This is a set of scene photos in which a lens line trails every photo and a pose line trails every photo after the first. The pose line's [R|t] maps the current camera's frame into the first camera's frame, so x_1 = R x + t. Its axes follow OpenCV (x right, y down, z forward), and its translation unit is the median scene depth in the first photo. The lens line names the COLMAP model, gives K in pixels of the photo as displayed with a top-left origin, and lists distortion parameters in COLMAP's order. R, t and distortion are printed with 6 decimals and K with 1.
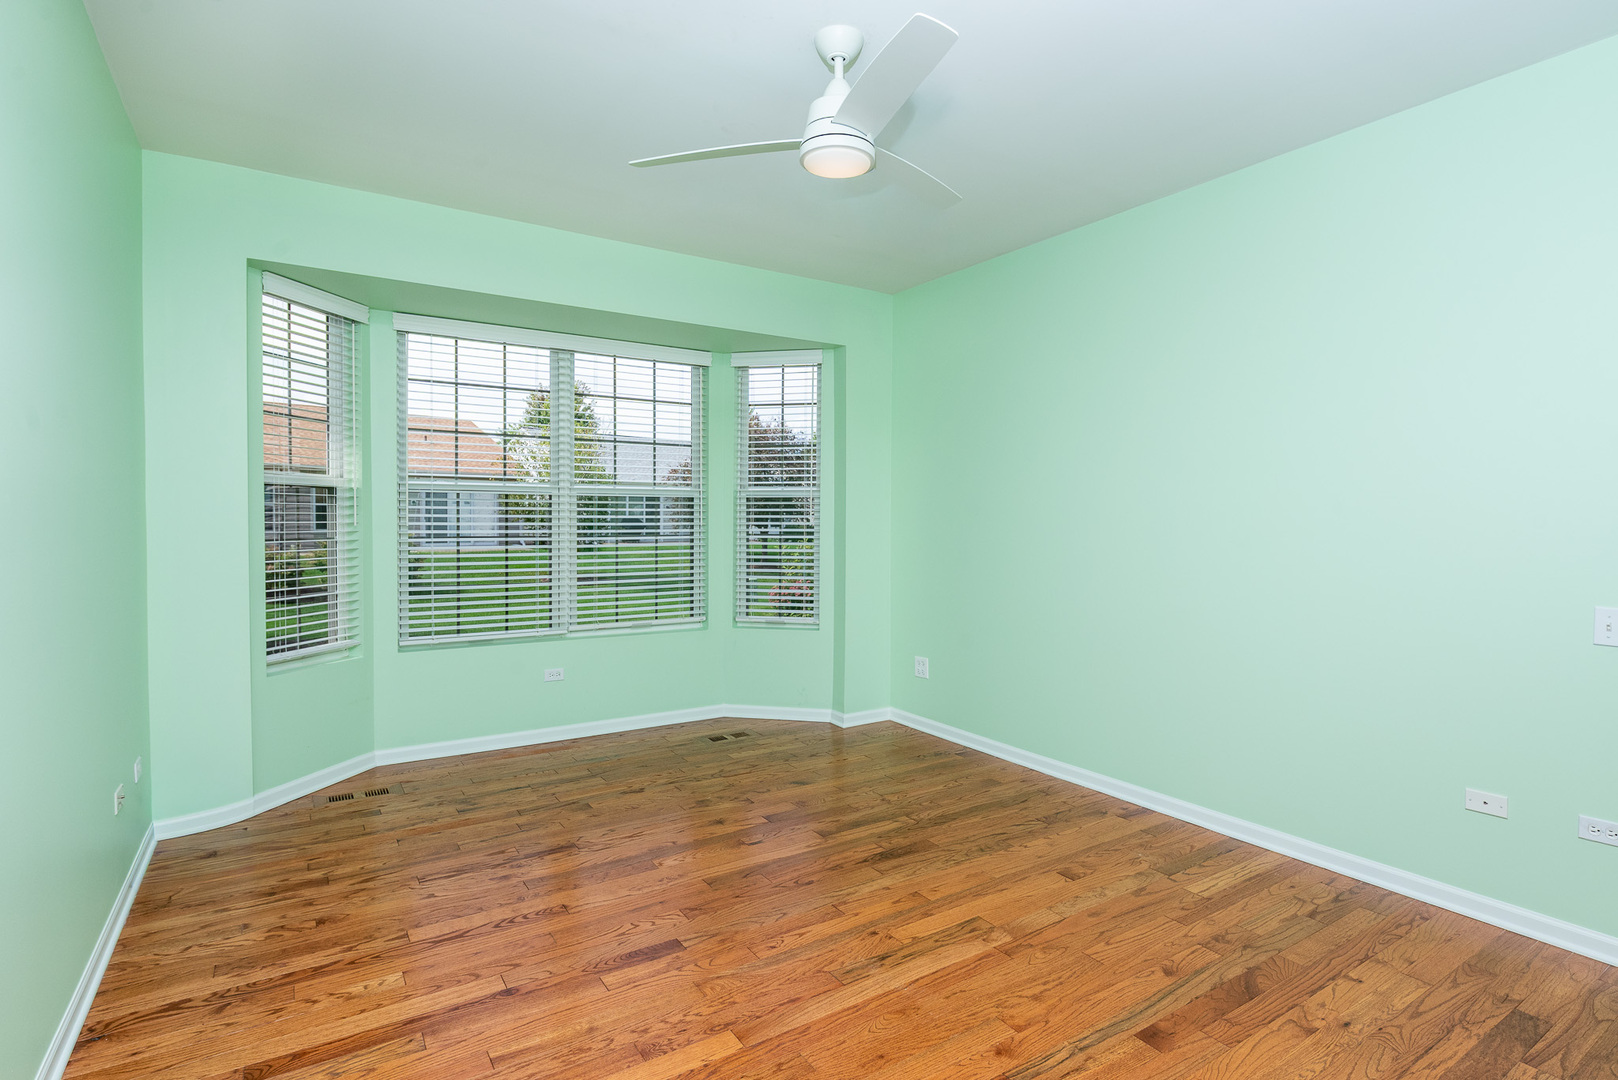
lens RADIAL K [[810.8, 0, 810.2], [0, 810.8, 535.5], [0, 0, 1]] dist [0.000684, -0.000028]
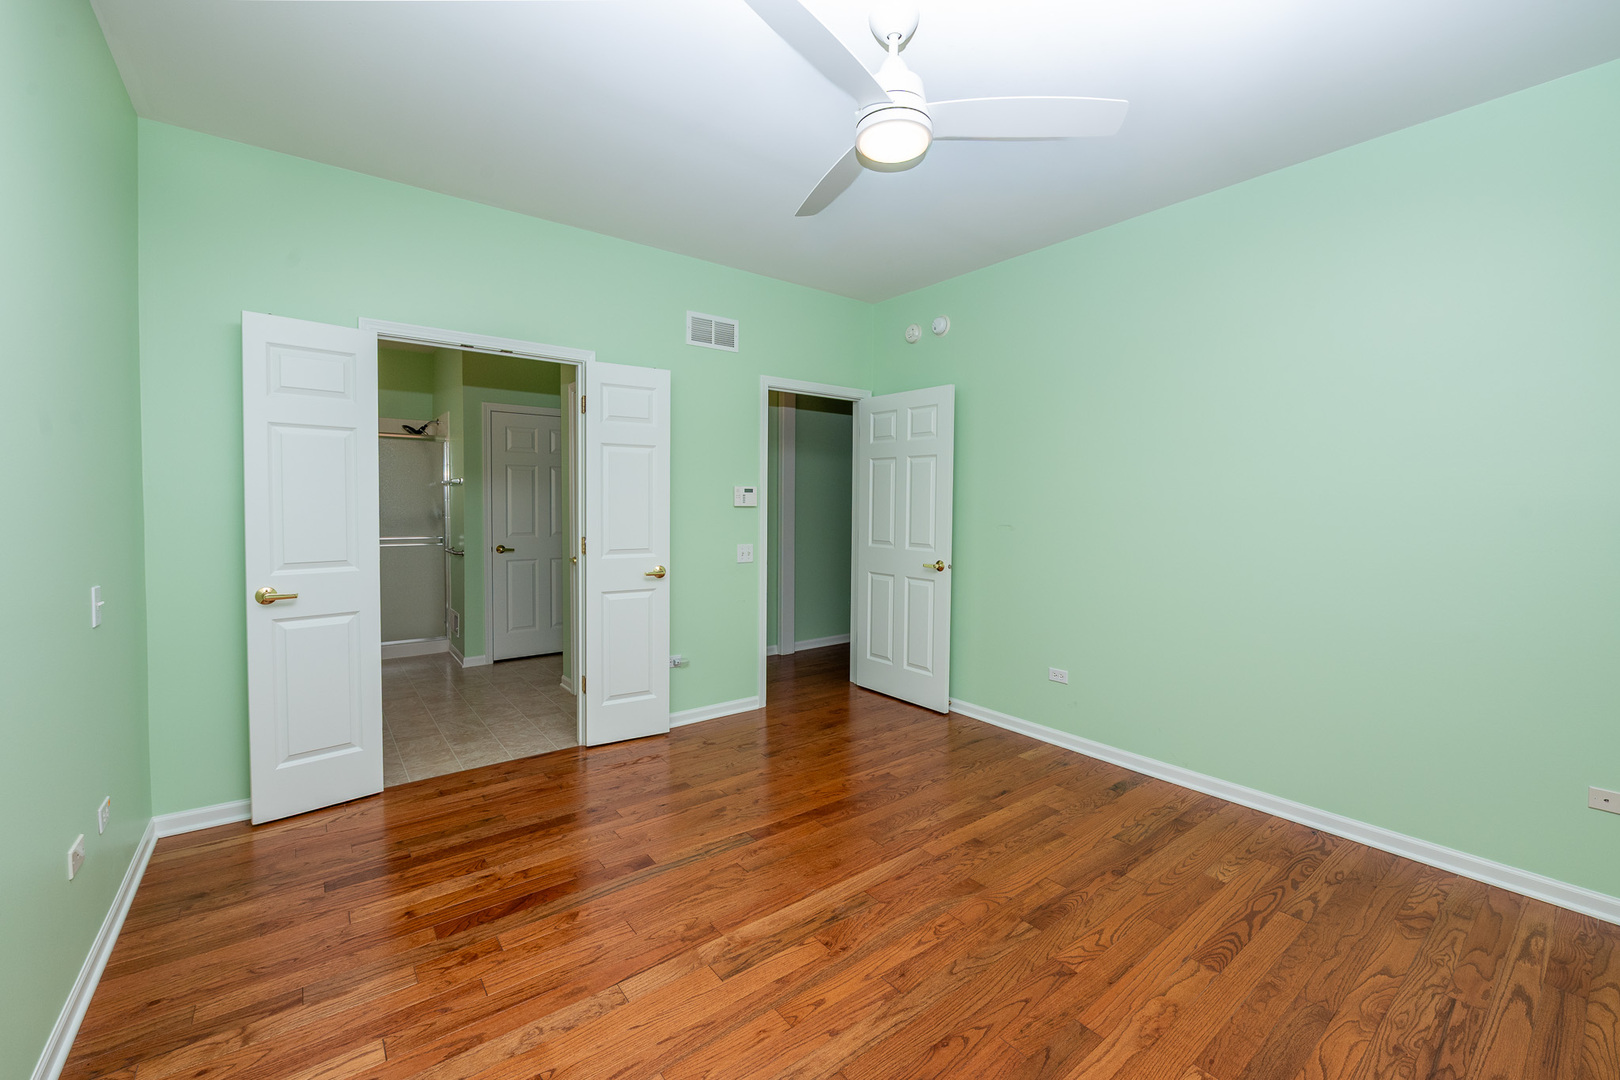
lens RADIAL K [[665.2, 0, 810.8], [0, 665.2, 533.0], [0, 0, 1]] dist [-0.001824, -0.000176]
pose [[-0.996322, -0.009882, -0.085119, 0.195348], [-0.015469, 0.997750, 0.065231, -0.037354], [0.084283, 0.066308, -0.994233, 1.801920]]
